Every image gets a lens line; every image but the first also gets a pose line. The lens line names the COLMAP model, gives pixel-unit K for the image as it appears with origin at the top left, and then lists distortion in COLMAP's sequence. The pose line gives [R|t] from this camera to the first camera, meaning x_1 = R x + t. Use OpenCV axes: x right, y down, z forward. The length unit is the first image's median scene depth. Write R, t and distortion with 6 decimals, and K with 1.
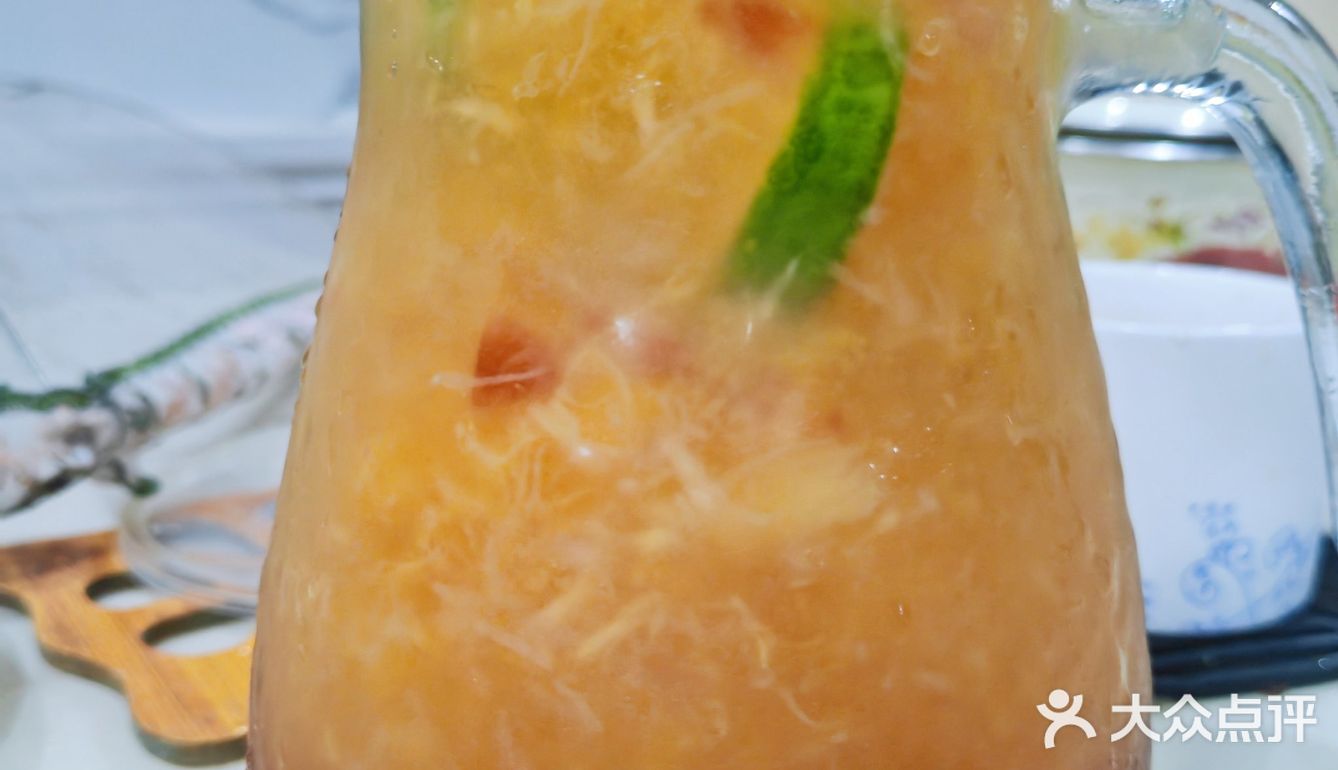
lens RADIAL K [[1429.0, 0, 835.0], [0, 1429.0, 386.0], [0, 0, 1]] dist [0.140948, 0.014838]
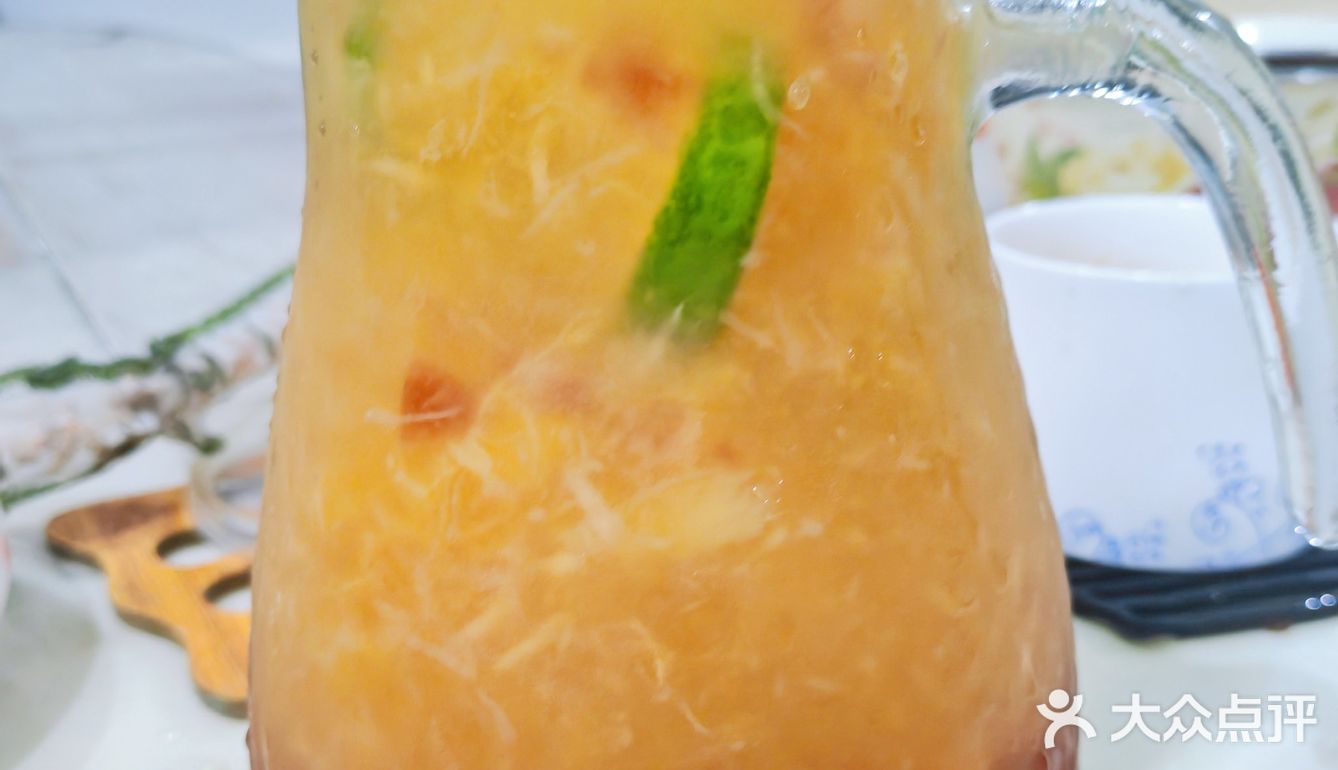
lens RADIAL K [[1429.0, 0, 835.0], [0, 1429.0, 386.0], [0, 0, 1]] dist [0.140948, 0.014838]
pose [[0.997734, -0.024136, -0.062798, 0.151980], [0.028186, 0.997525, 0.064423, -0.091139], [0.061088, -0.066047, 0.995945, -0.076428]]
